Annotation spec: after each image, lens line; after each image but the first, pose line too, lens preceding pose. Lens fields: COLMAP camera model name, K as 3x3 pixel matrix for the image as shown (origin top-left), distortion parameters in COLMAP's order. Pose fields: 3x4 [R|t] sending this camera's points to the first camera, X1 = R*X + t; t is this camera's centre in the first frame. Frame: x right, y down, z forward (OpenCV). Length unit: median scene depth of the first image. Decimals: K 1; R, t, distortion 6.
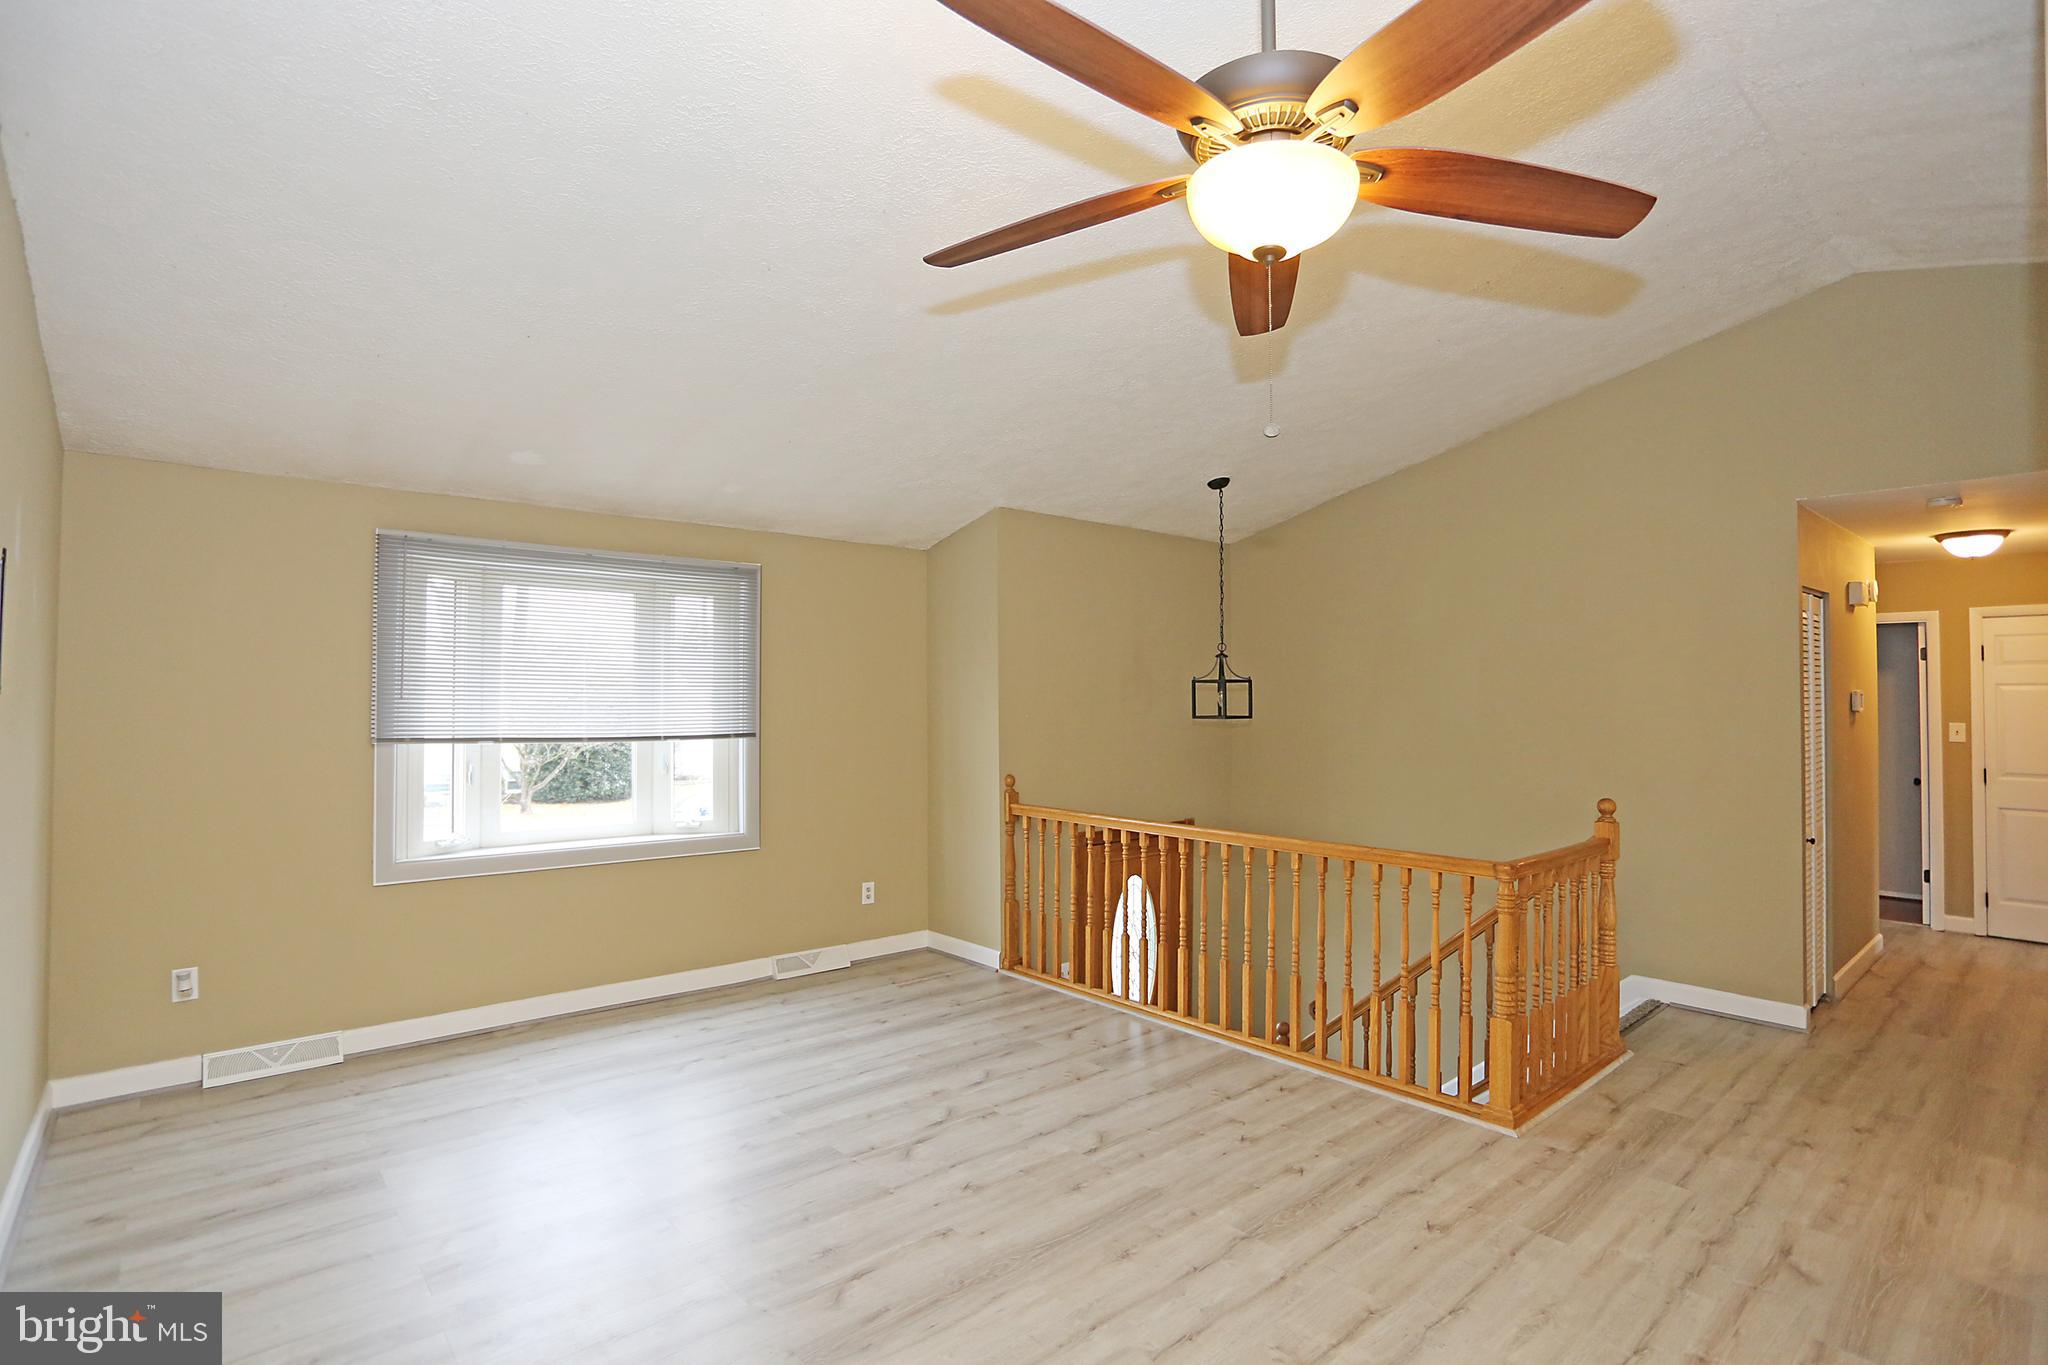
lens RADIAL K [[994.3, 0, 1020.3], [0, 994.3, 673.4], [0, 0, 1]] dist [-0.062243, 0.020385]
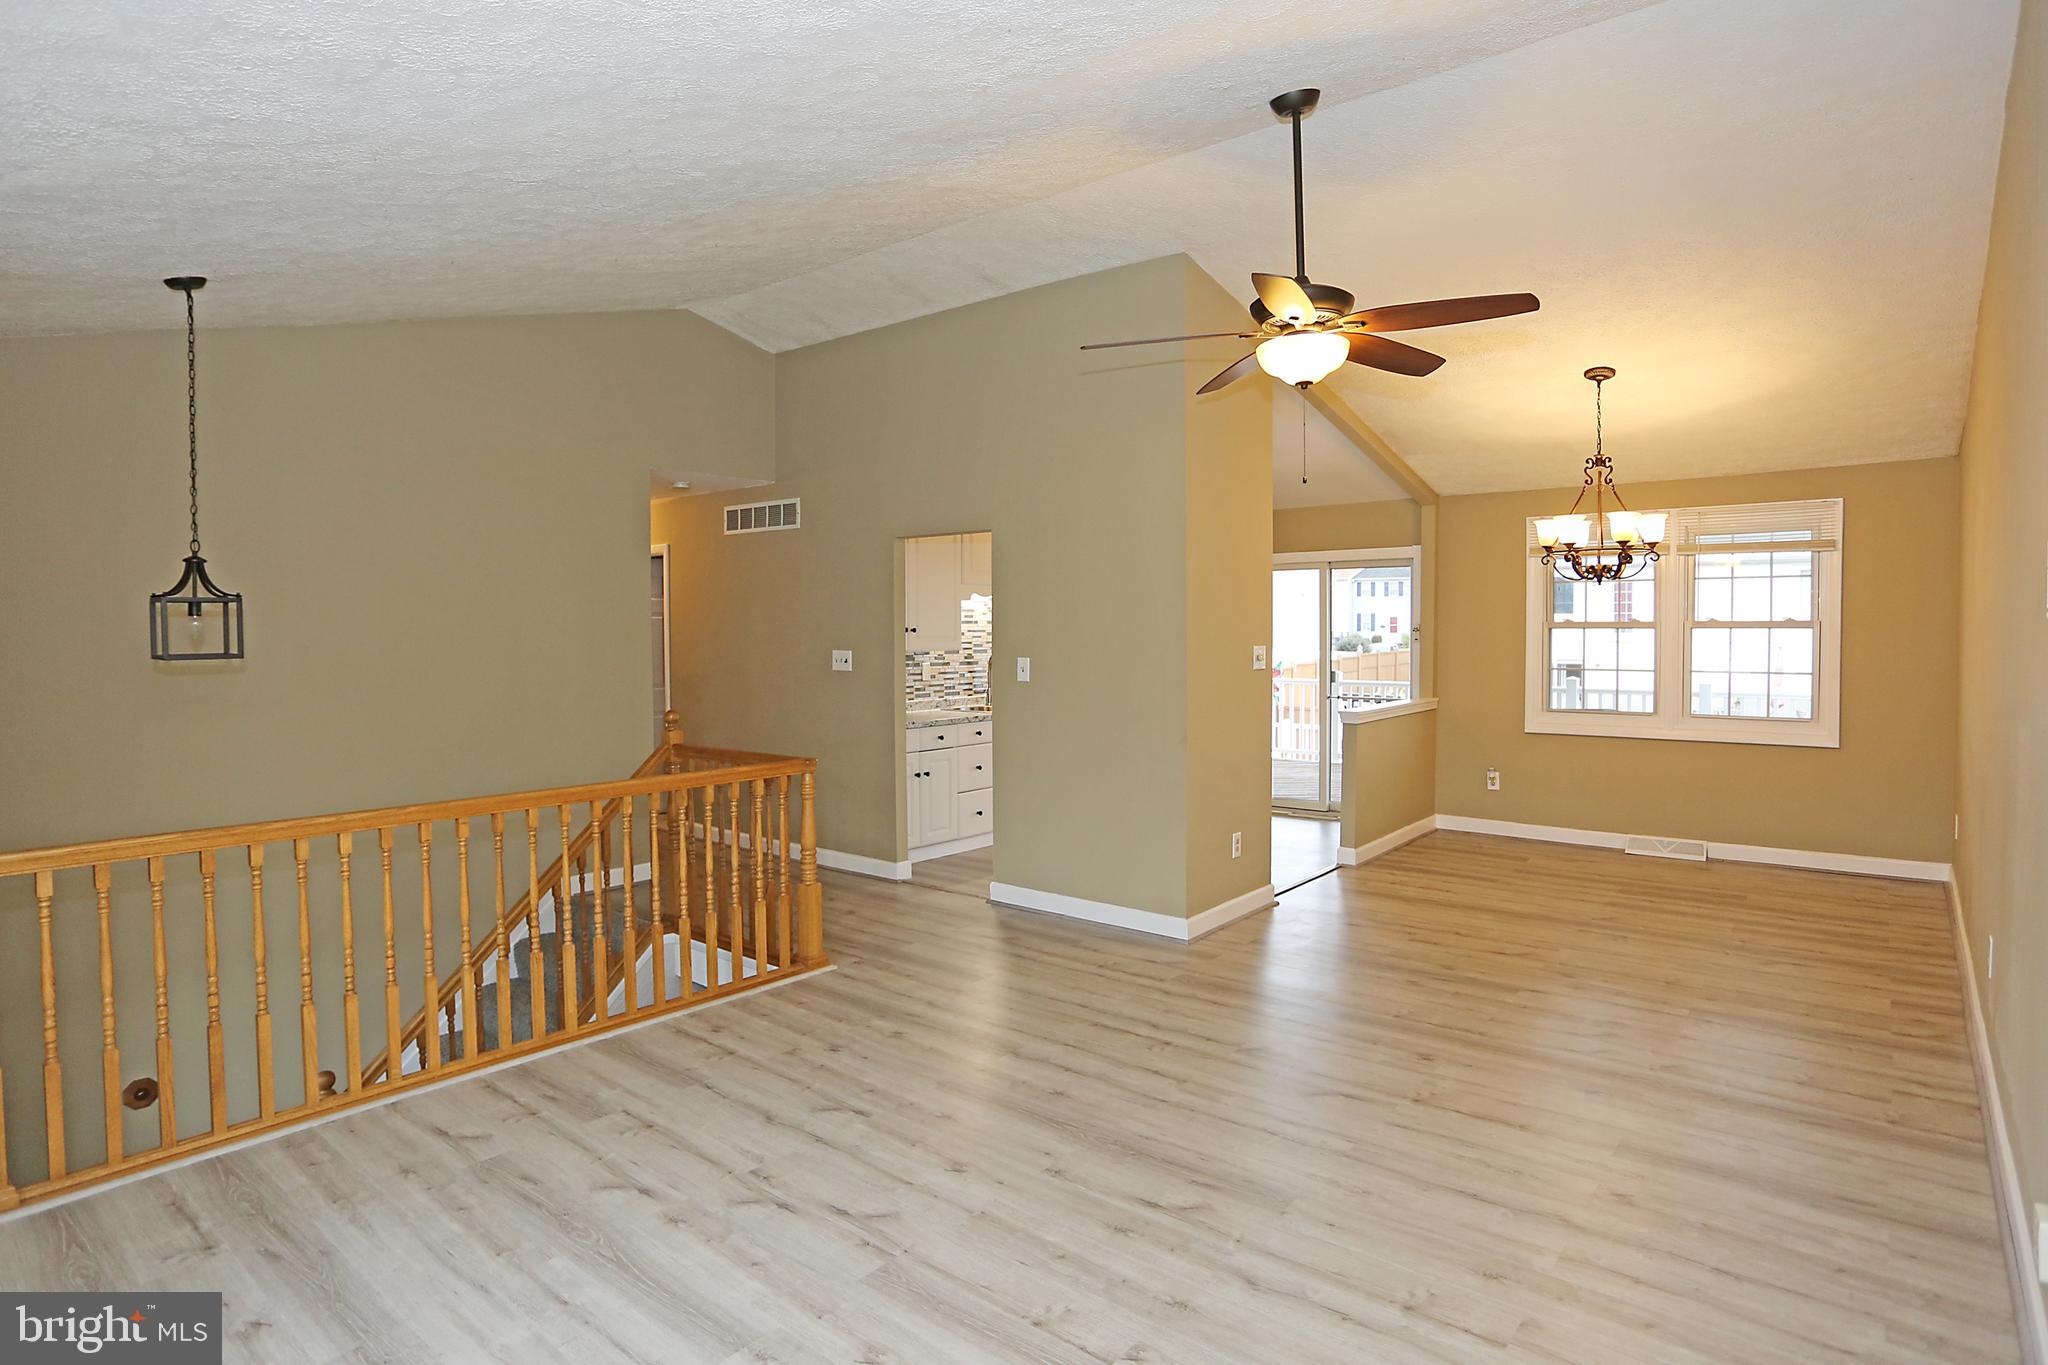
lens RADIAL K [[1092.5, 0, 1004.2], [0, 1092.5, 652.3], [0, 0, 1]] dist [-0.071813, 0.030330]
pose [[-0.146452, -0.031152, 0.988727, -0.700610], [-0.023150, 0.999338, 0.028057, 0.012495], [-0.988947, -0.018780, -0.147076, 0.757747]]
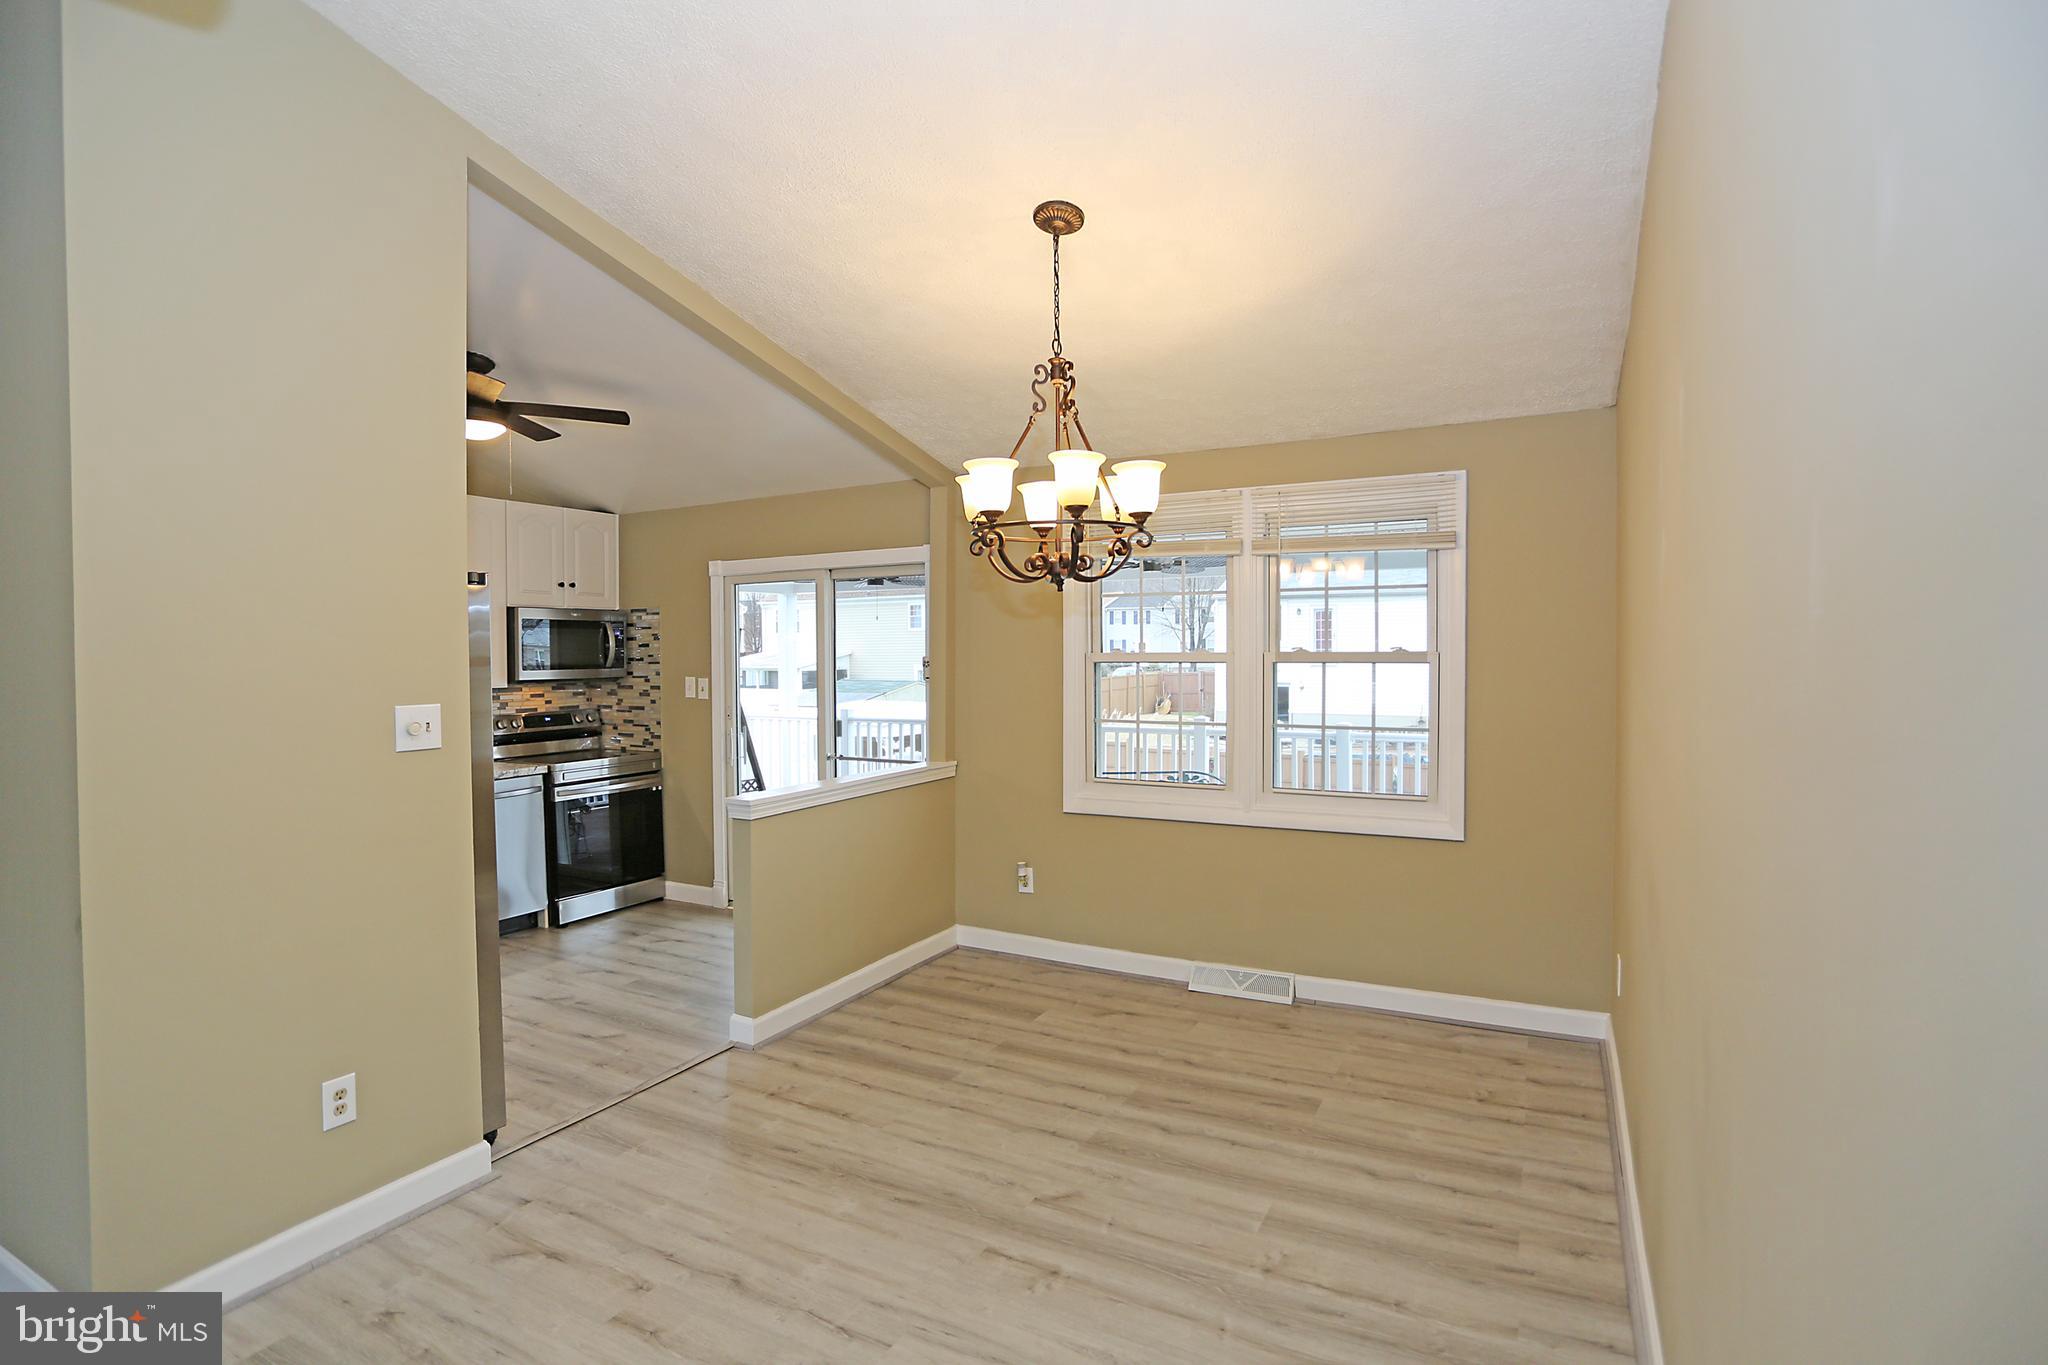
lens RADIAL K [[994.3, 0, 1020.3], [0, 994.3, 673.4], [0, 0, 1]] dist [-0.062243, 0.020385]
pose [[-0.346446, -0.027238, 0.937675, -0.157389], [-0.022906, 0.999526, 0.020572, -0.005805], [-0.937790, -0.014351, -0.346905, 0.126094]]
